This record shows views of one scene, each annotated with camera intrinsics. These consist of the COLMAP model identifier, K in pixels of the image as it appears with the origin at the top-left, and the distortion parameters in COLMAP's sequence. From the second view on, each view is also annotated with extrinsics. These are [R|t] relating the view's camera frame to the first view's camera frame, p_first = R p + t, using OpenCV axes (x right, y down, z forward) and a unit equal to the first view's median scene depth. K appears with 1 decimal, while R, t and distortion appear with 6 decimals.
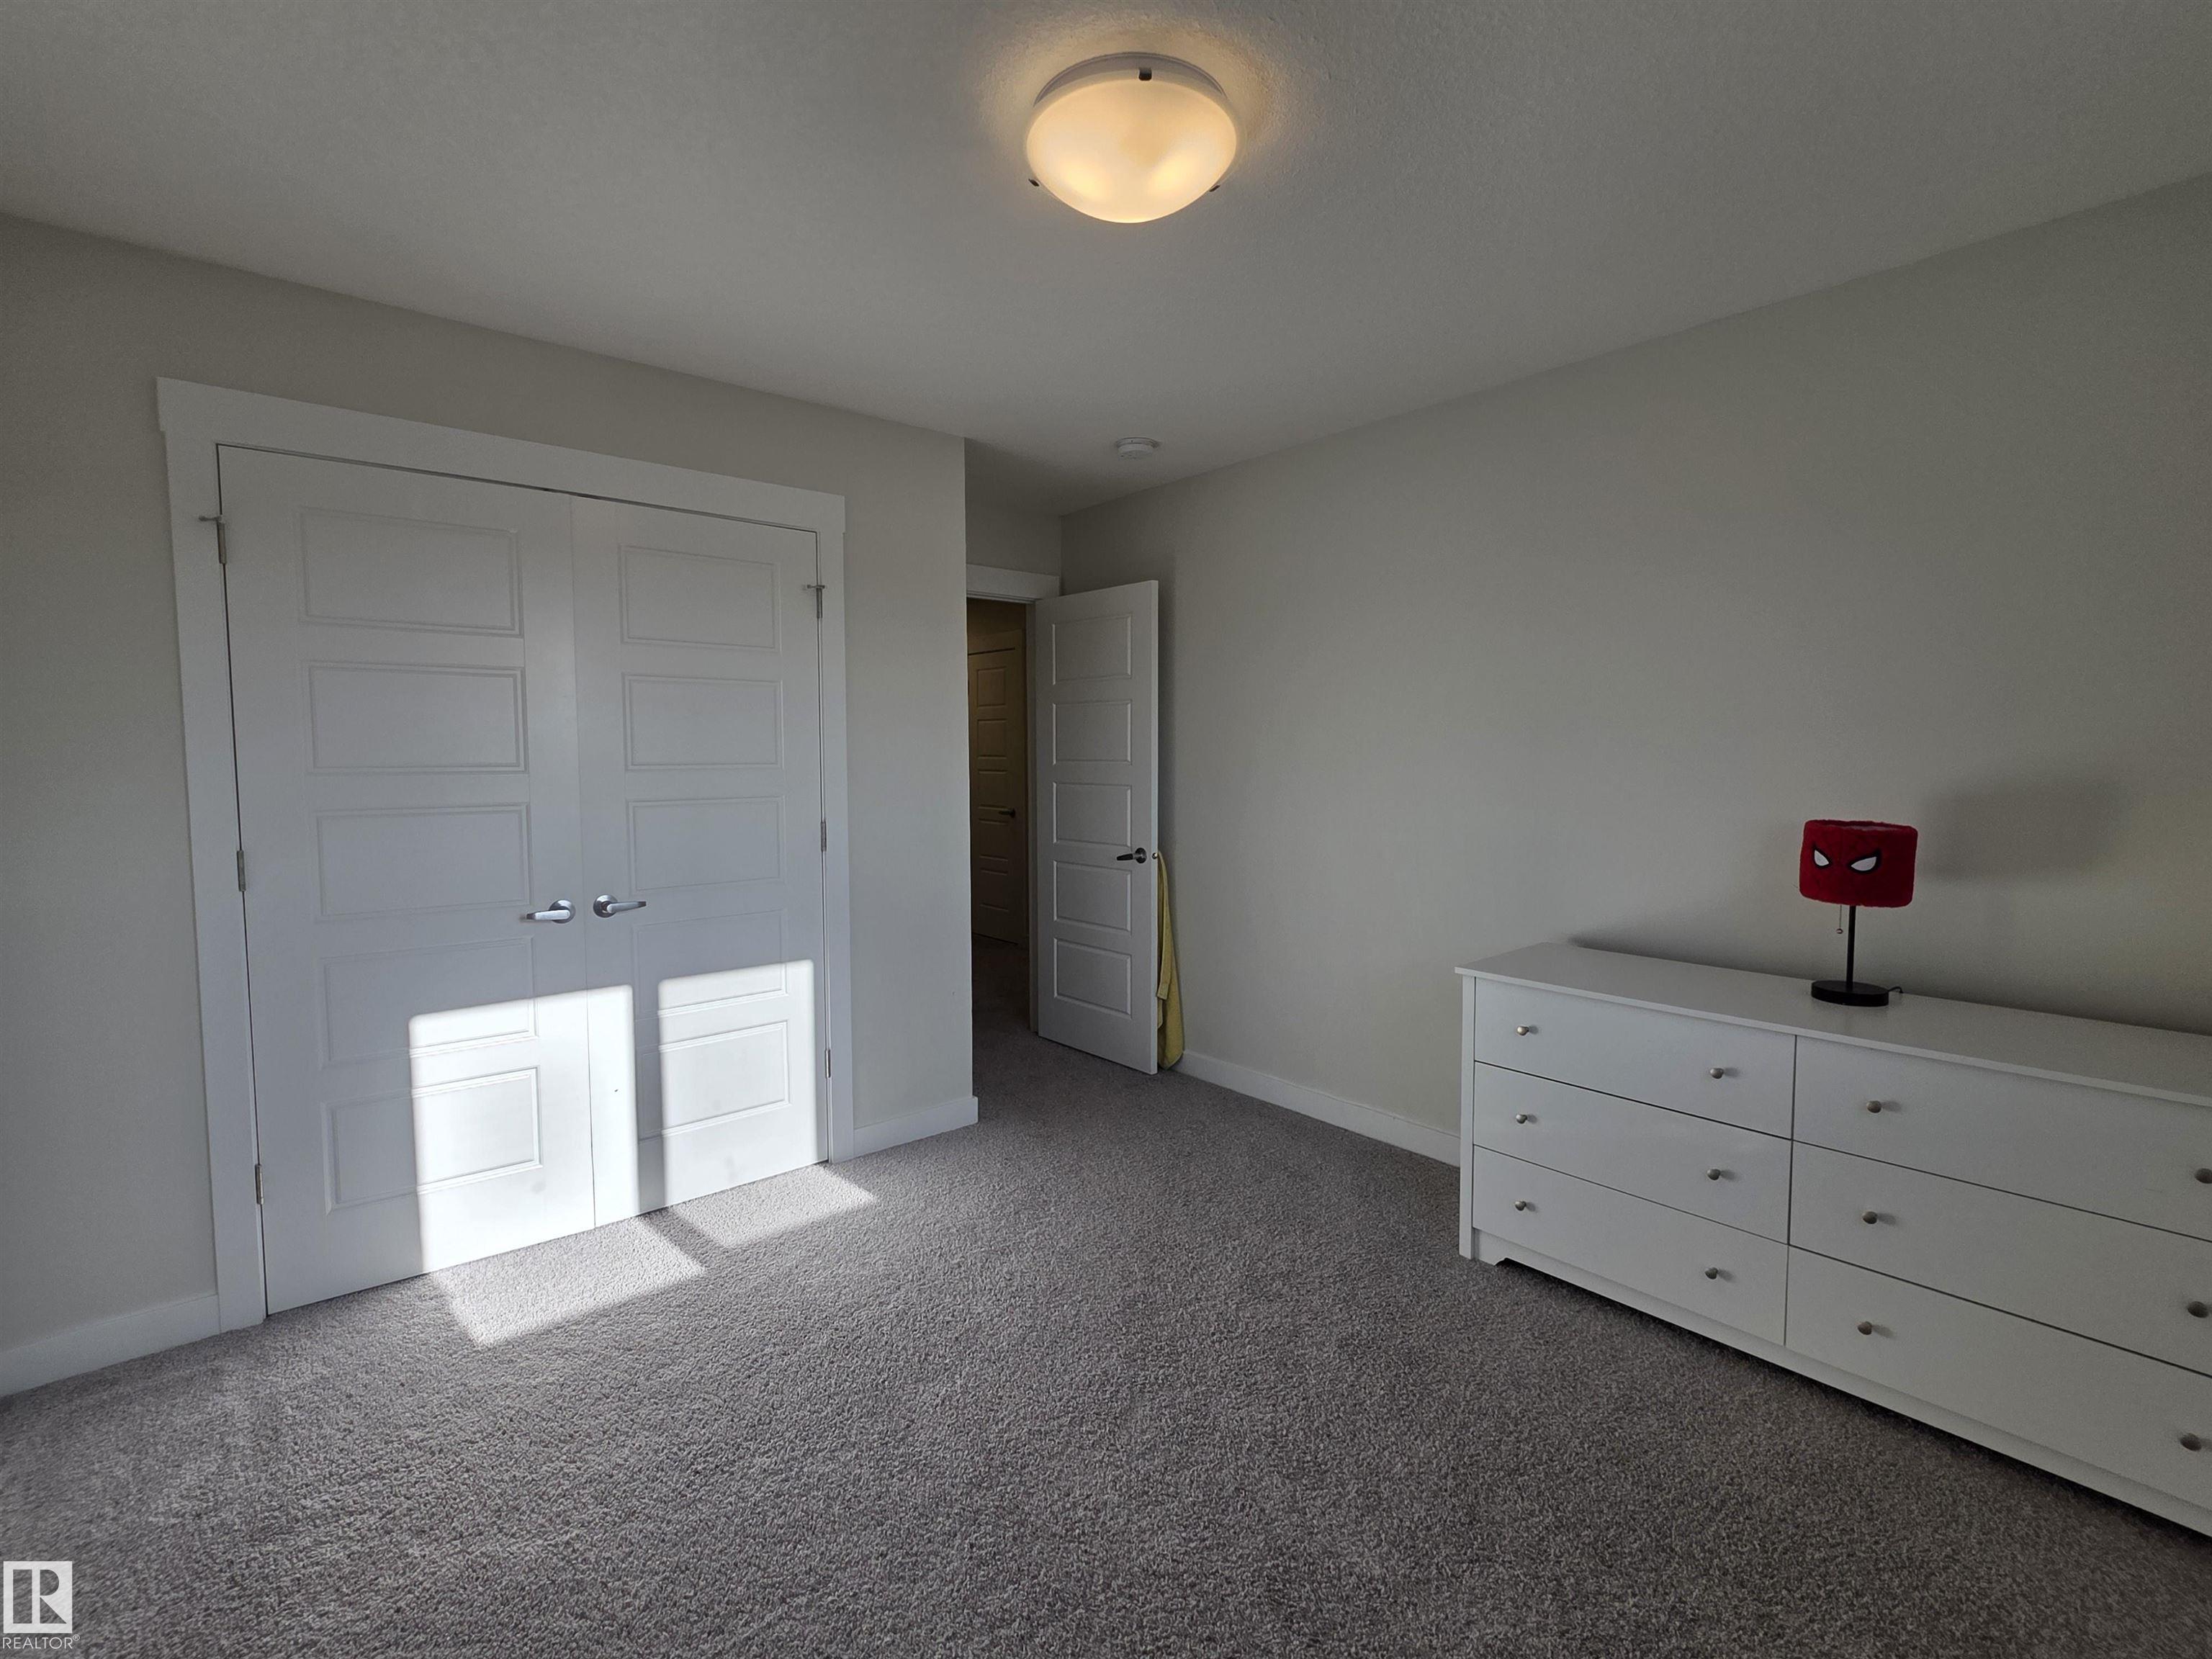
lens RADIAL K [[999.8, 0, 1106.0], [0, 999.8, 829.5], [0, 0, 1]] dist [0.000675, -0.000097]
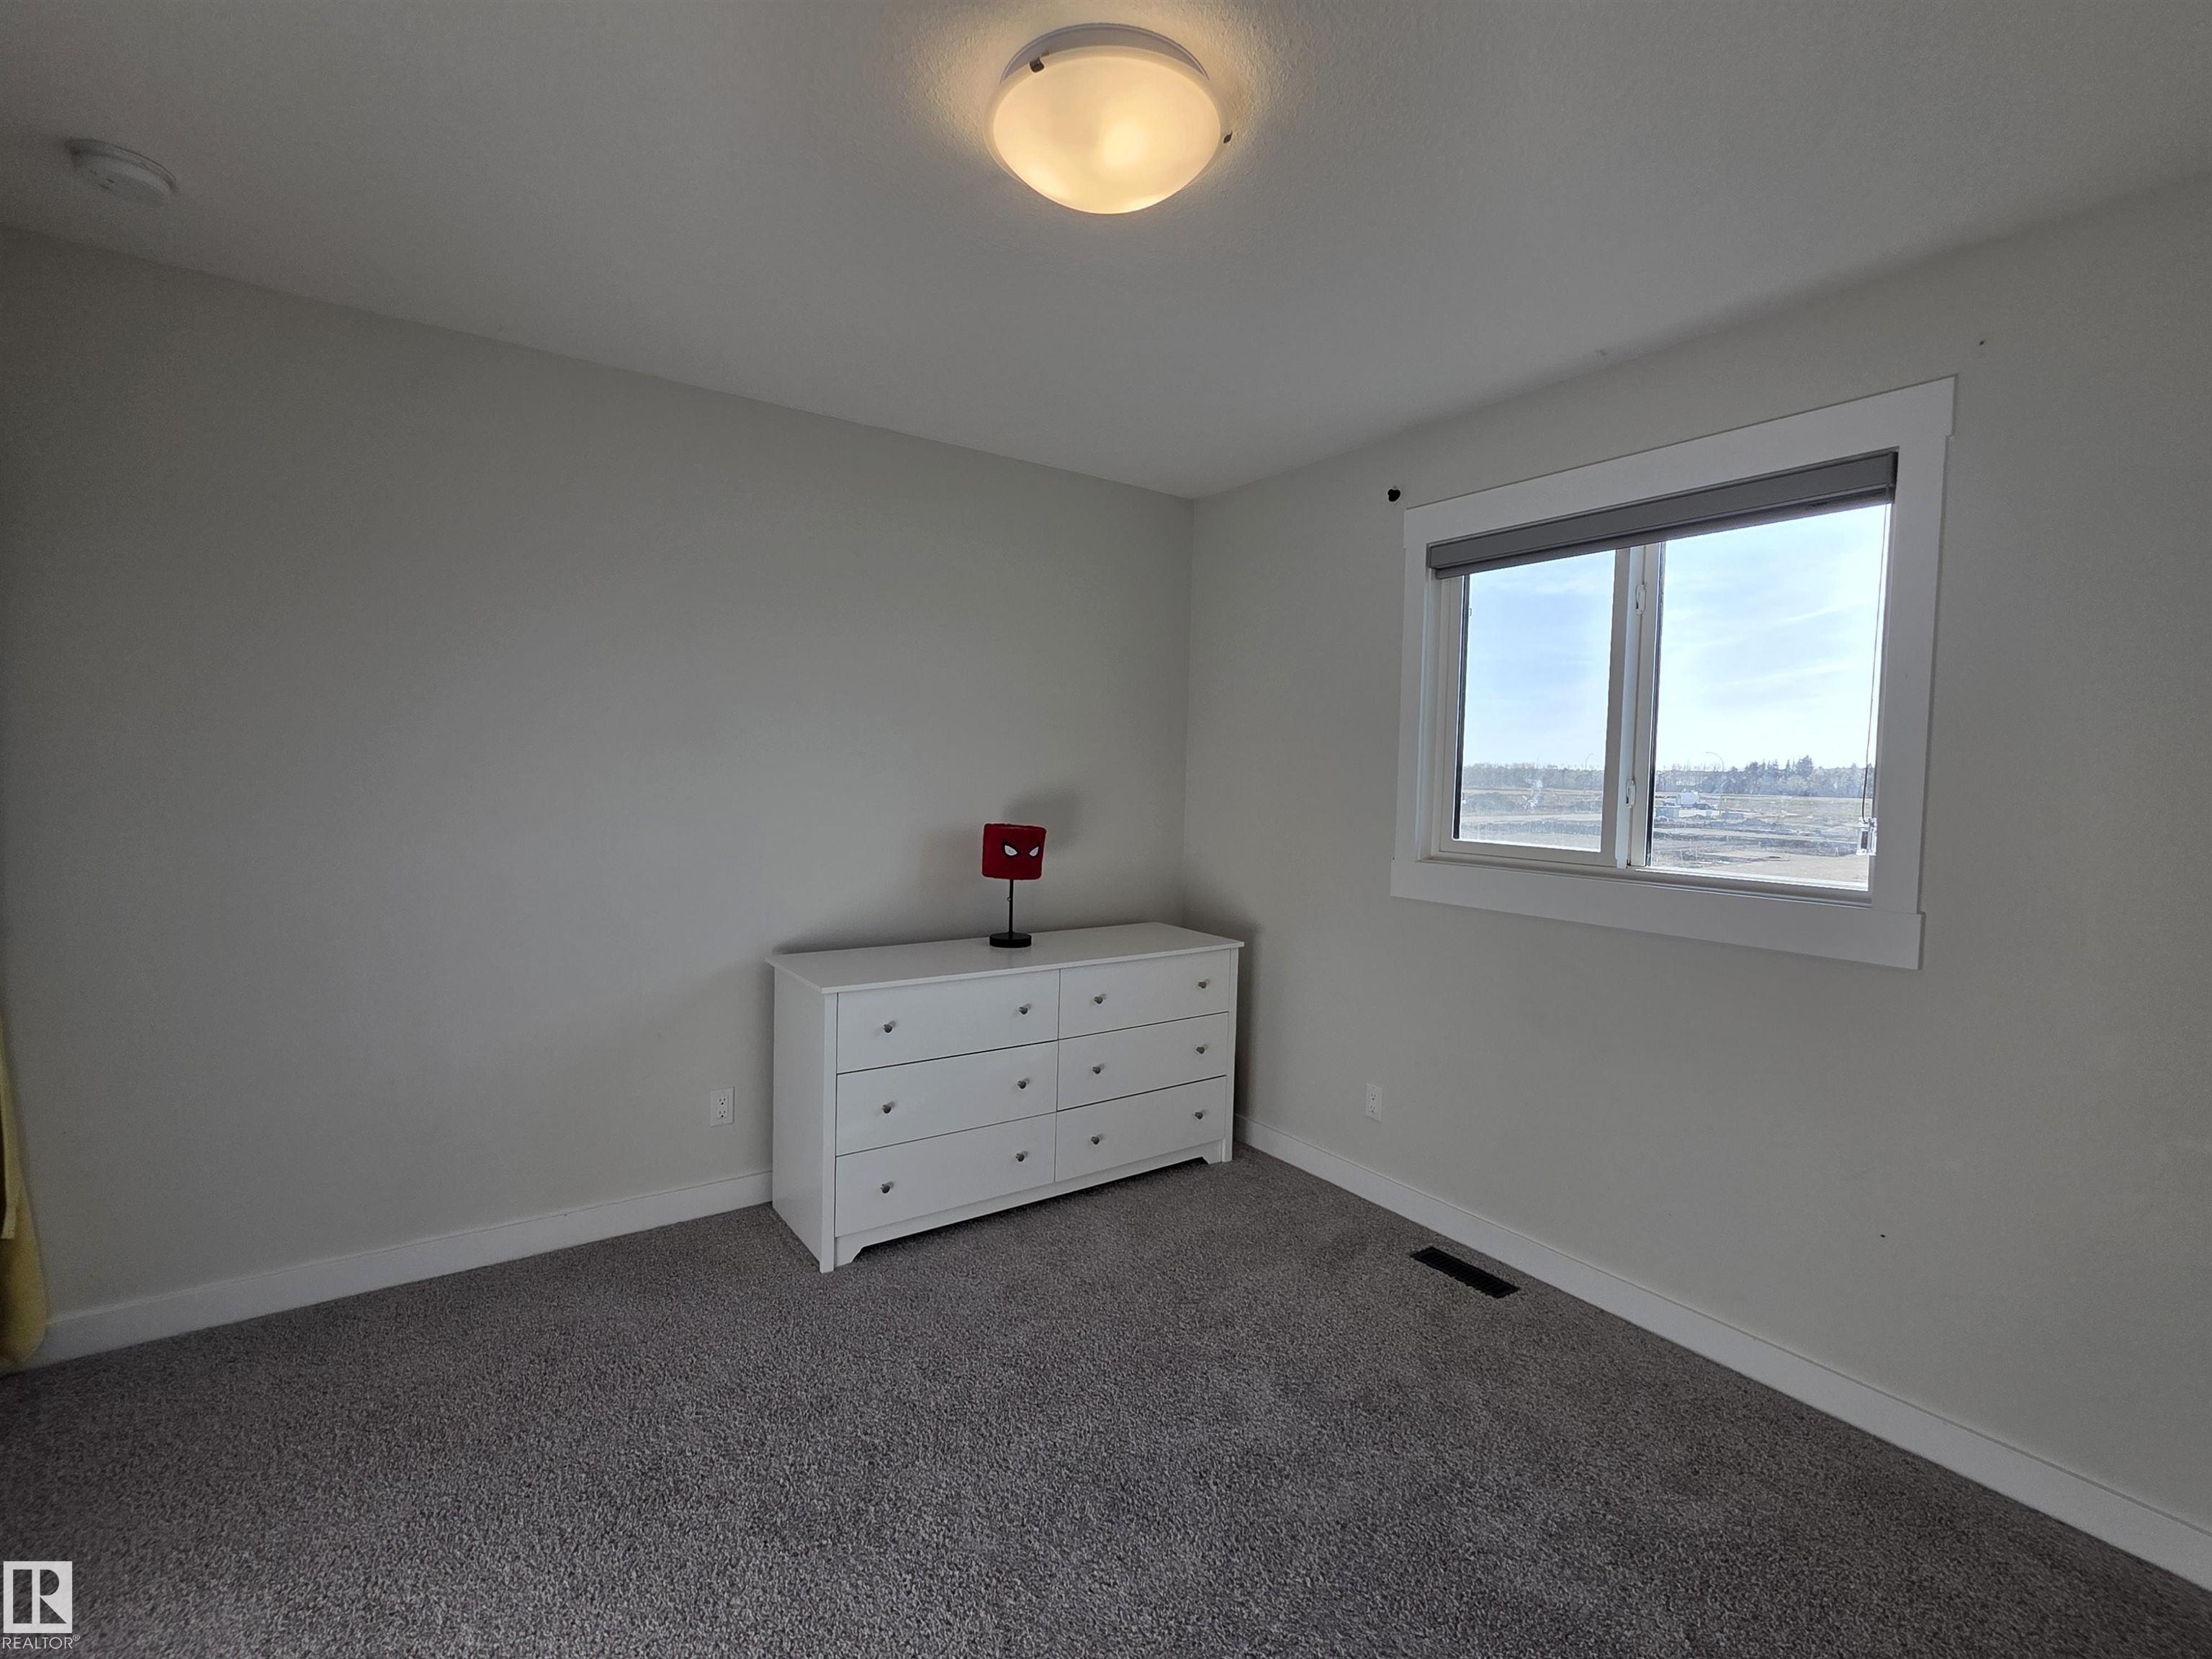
lens RADIAL K [[999.8, 0, 1106.0], [0, 999.8, 829.5], [0, 0, 1]] dist [0.000675, -0.000097]
pose [[0.082983, -0.053155, 0.995132, -0.680142], [0.044905, 0.997762, 0.049551, -0.063410], [-0.995539, 0.040575, 0.085184, 0.702944]]
